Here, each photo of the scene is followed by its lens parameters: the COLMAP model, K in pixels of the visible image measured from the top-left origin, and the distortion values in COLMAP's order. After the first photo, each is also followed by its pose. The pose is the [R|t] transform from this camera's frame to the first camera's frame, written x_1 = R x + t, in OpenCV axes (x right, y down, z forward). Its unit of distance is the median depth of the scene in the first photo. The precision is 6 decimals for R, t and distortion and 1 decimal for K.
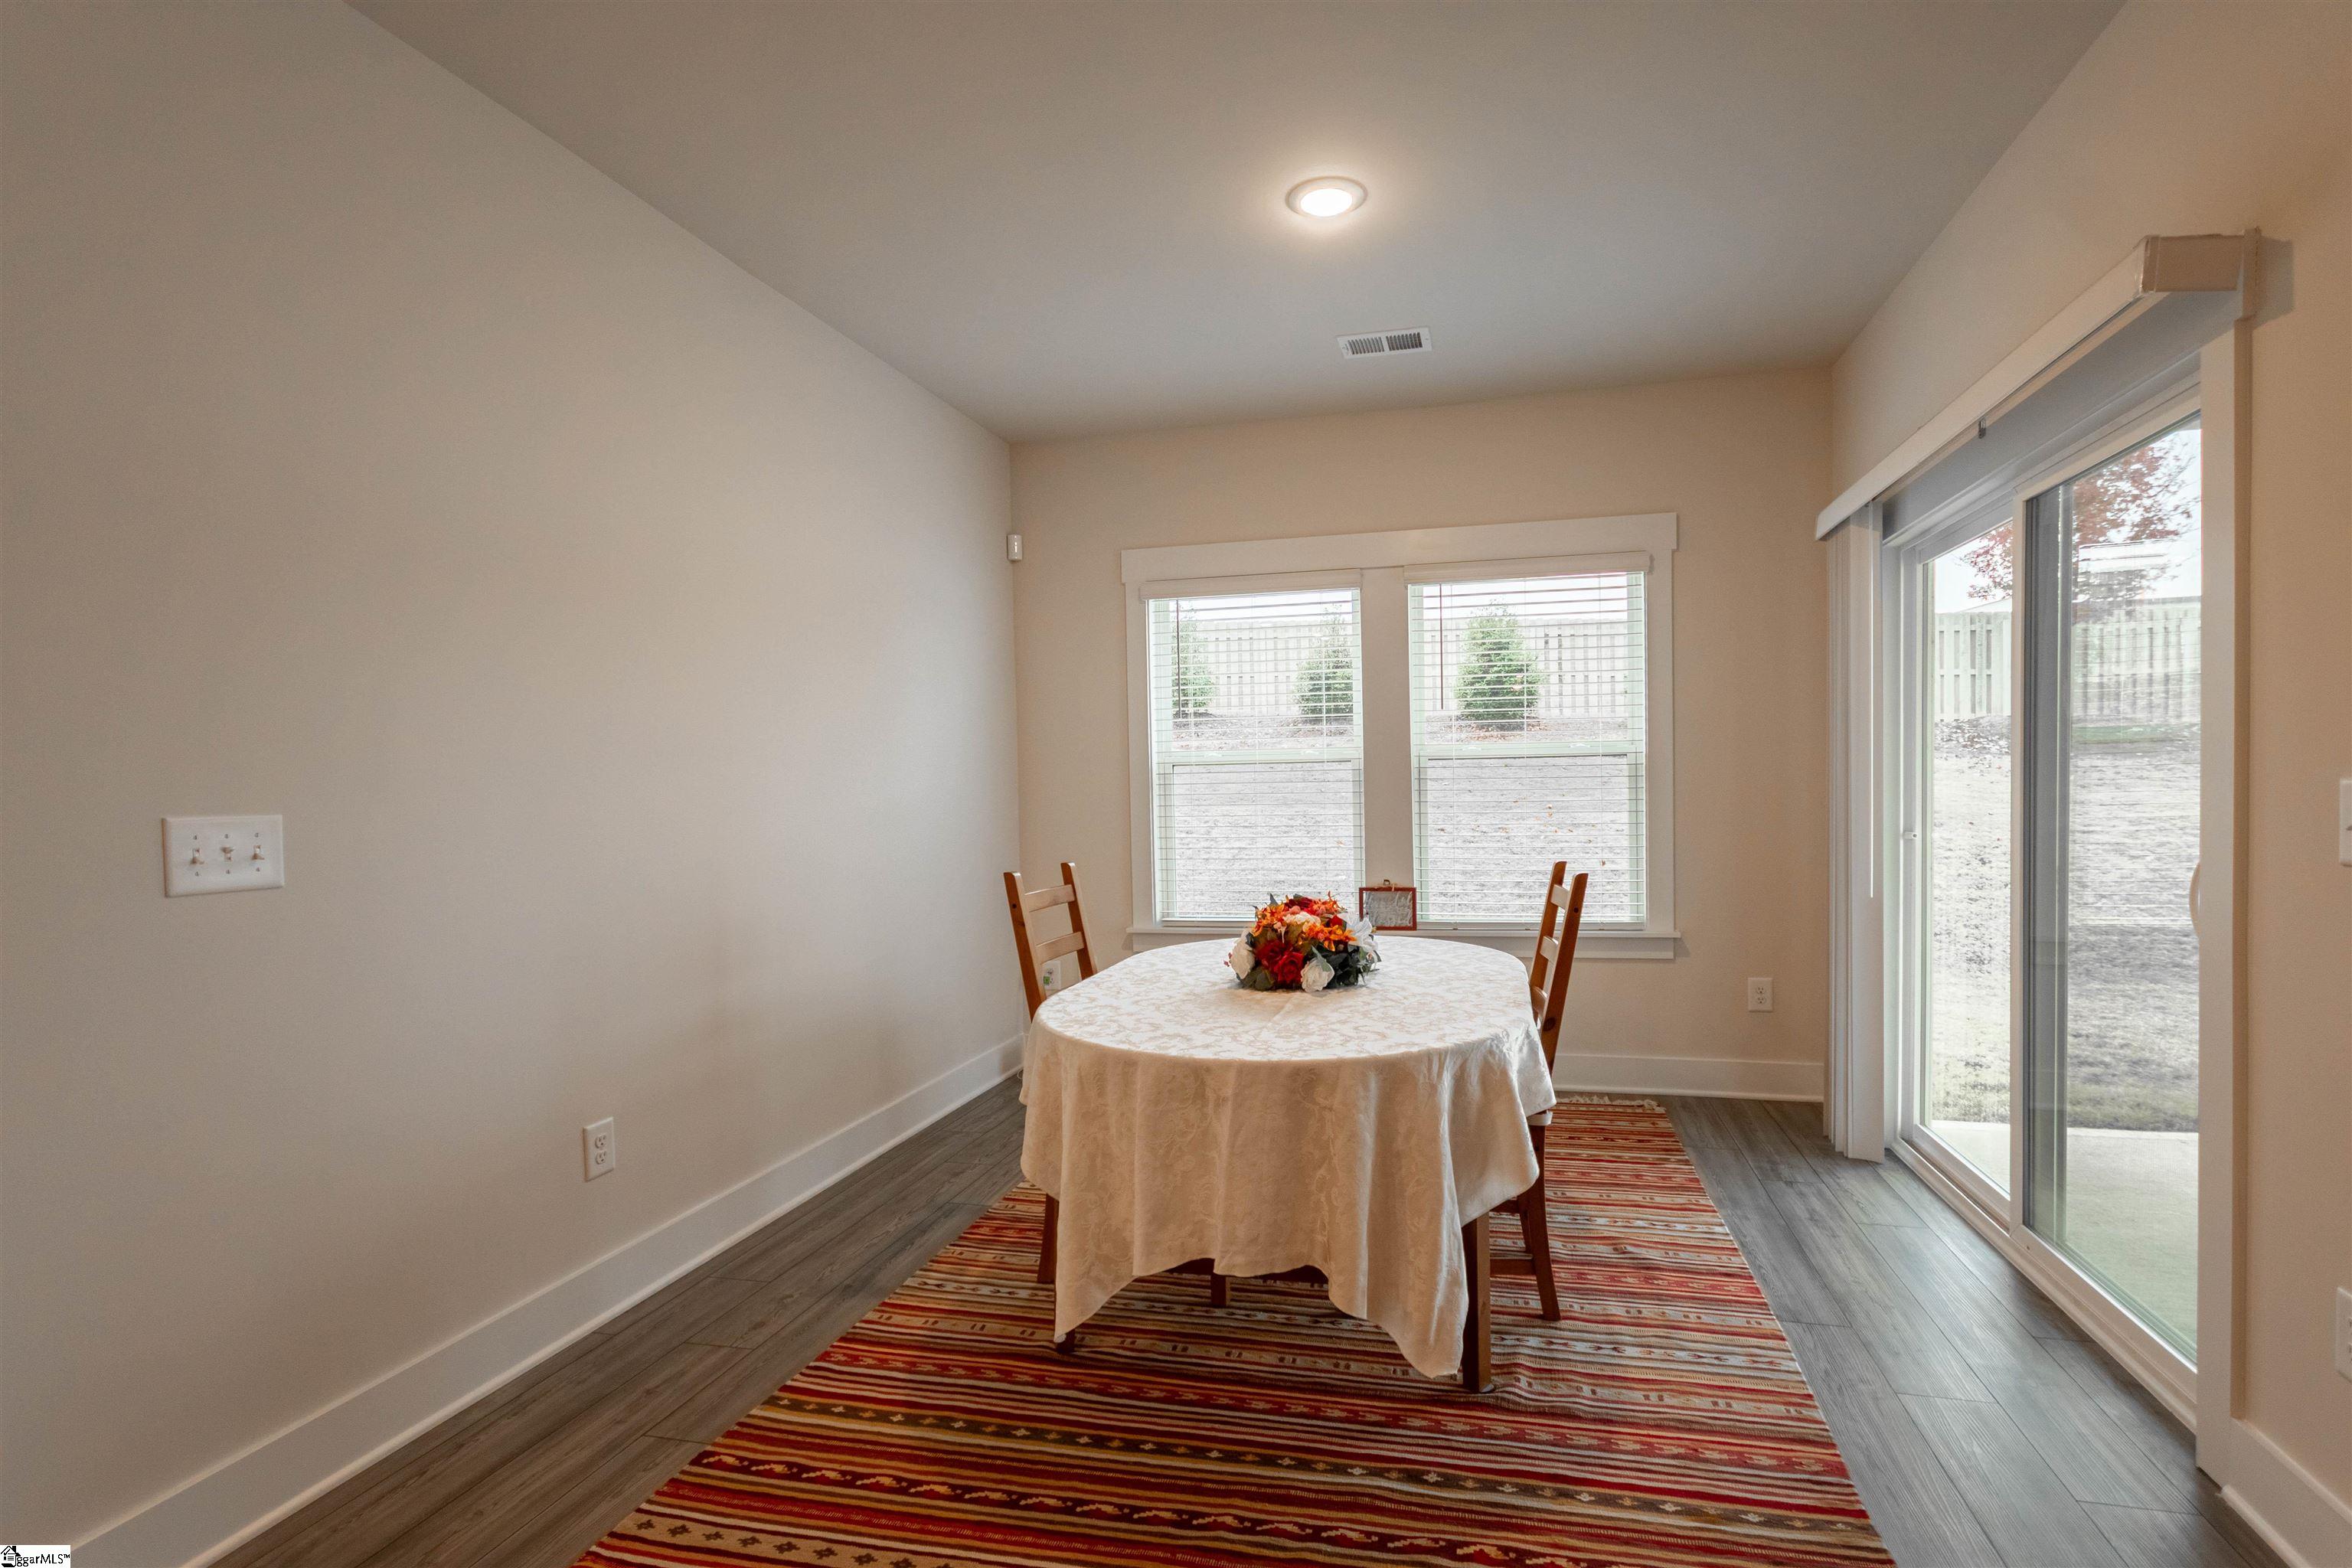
lens RADIAL K [[1130.3, 0, 1106.0], [0, 1130.3, 791.1], [0, 0, 1]] dist [-0.010016, -0.000539]
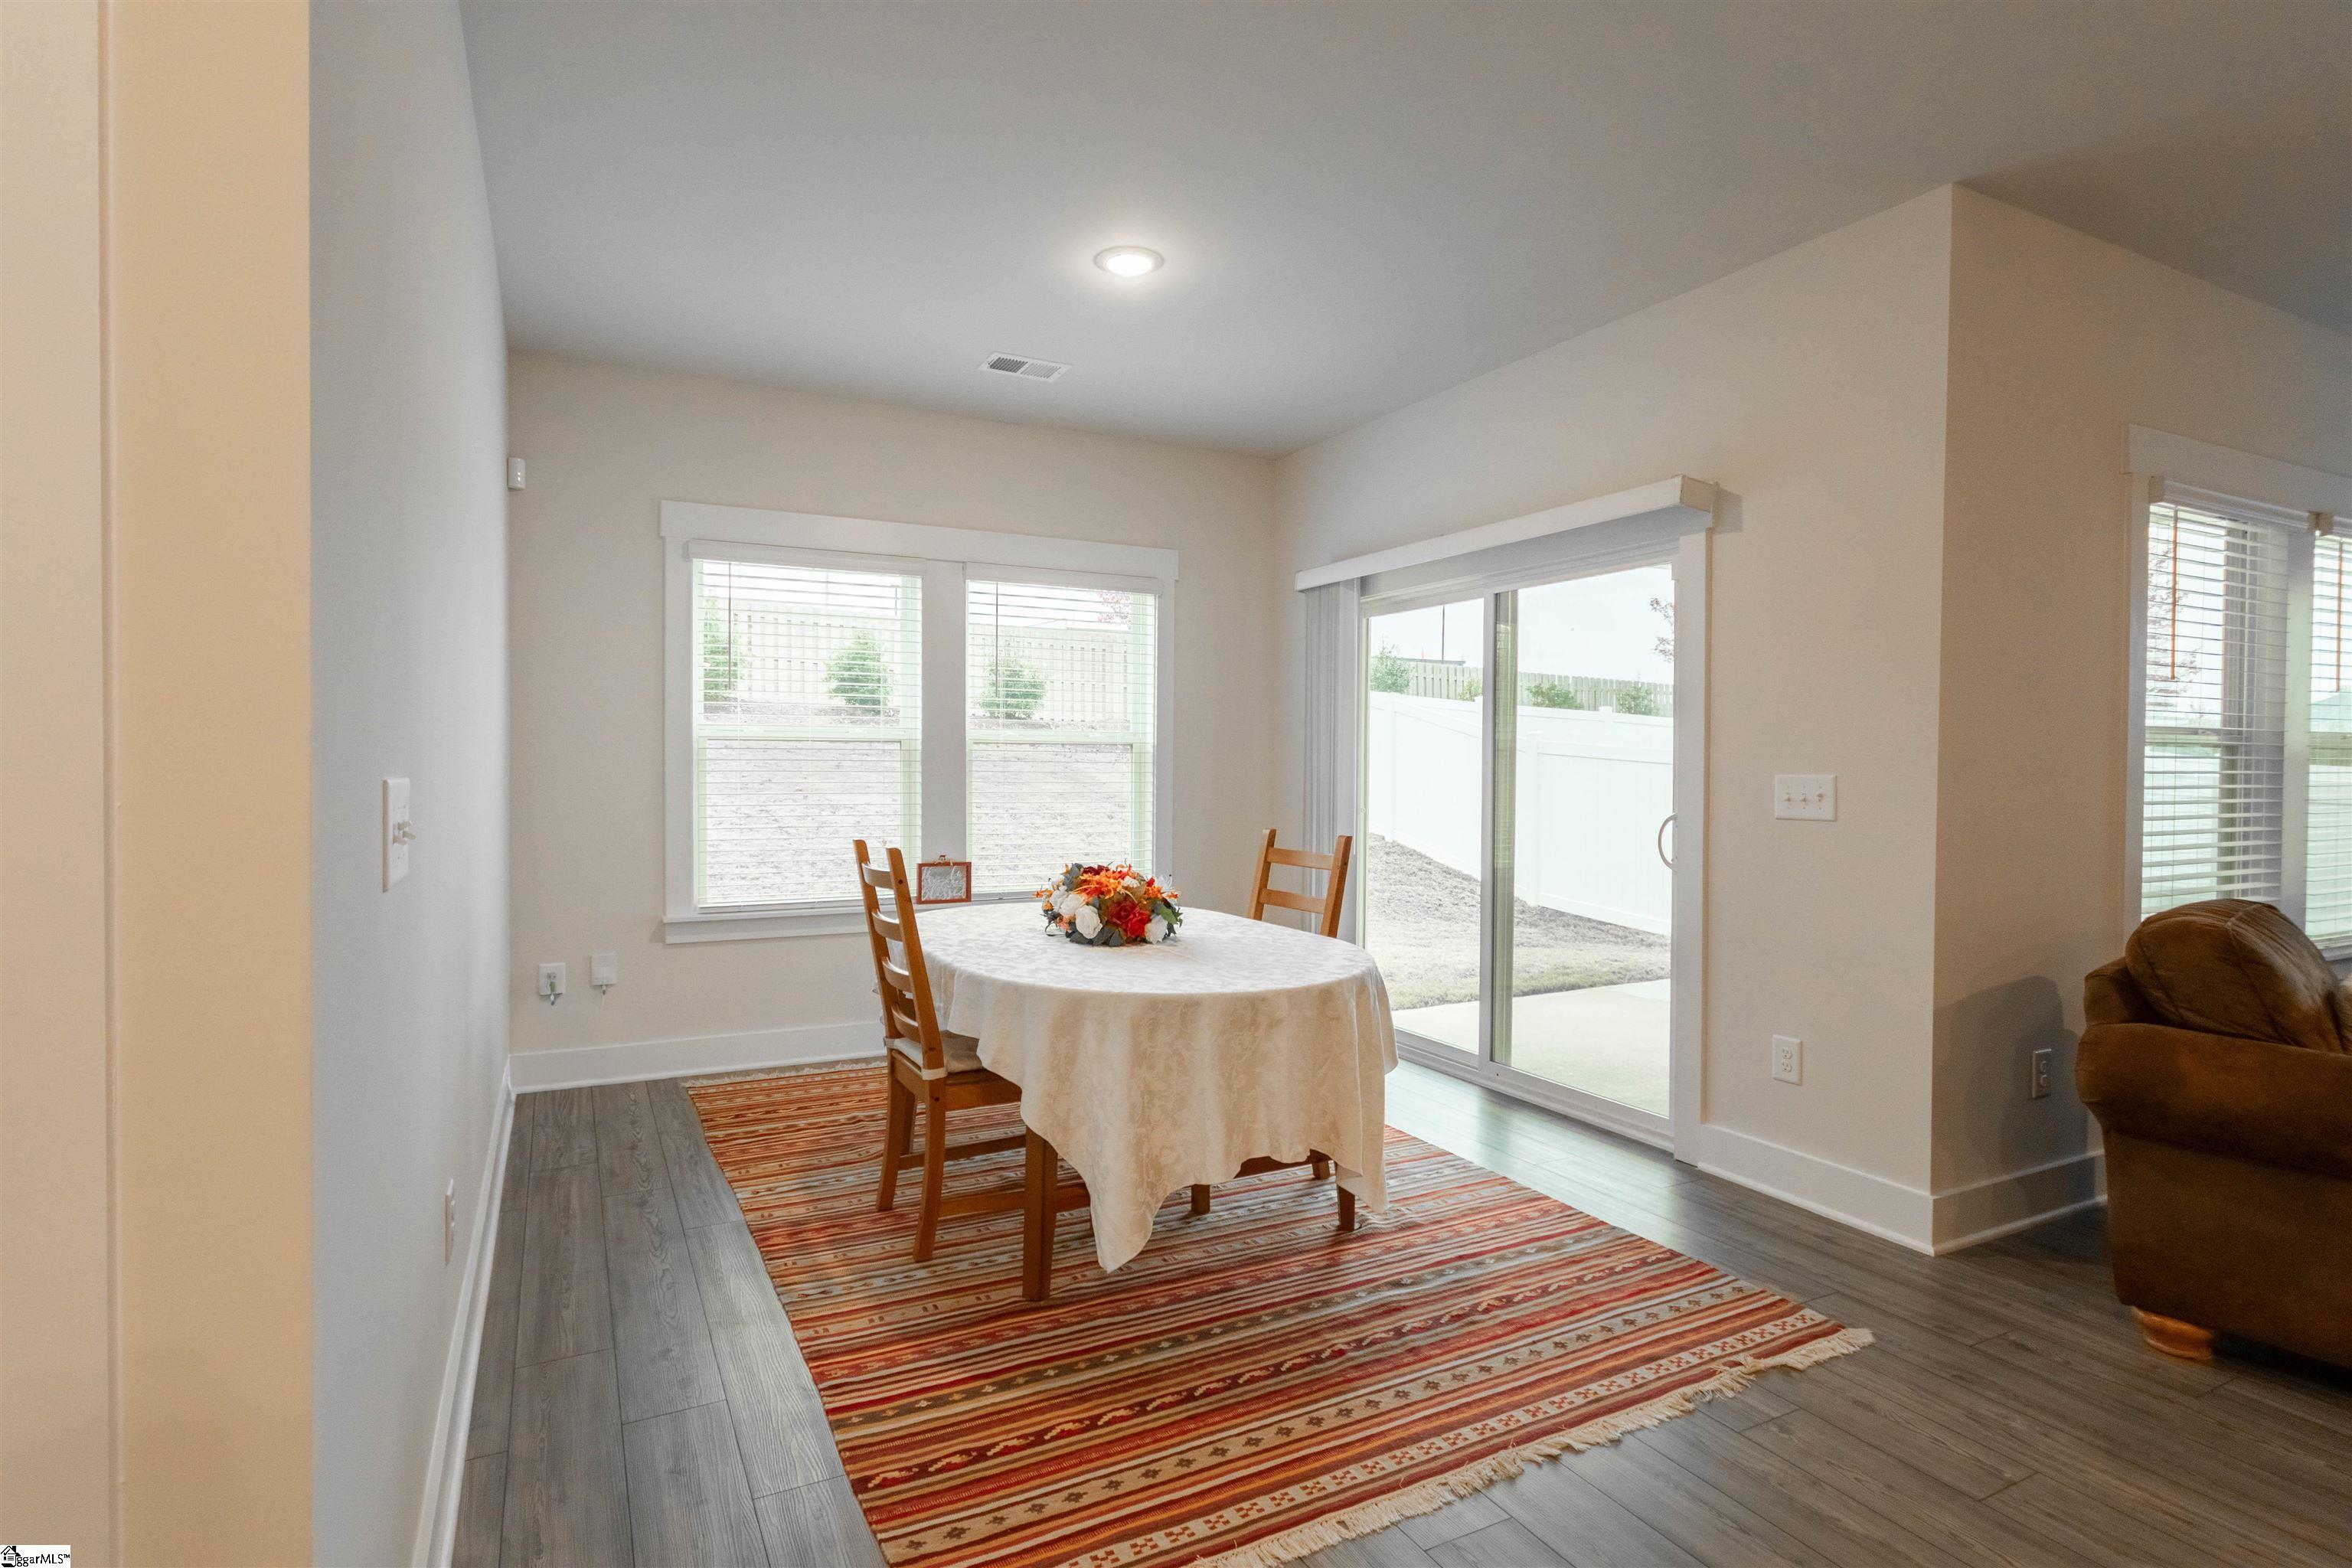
lens RADIAL K [[1123.4, 0, 1176.0], [0, 1123.4, 784.0], [0, 0, 1]] dist [-0.057849, -0.000031]
pose [[0.762035, 0.016354, 0.647329, -0.373072], [-0.021882, 0.999760, 0.000501, 0.008594], [-0.647166, -0.014547, 0.762211, 0.081804]]
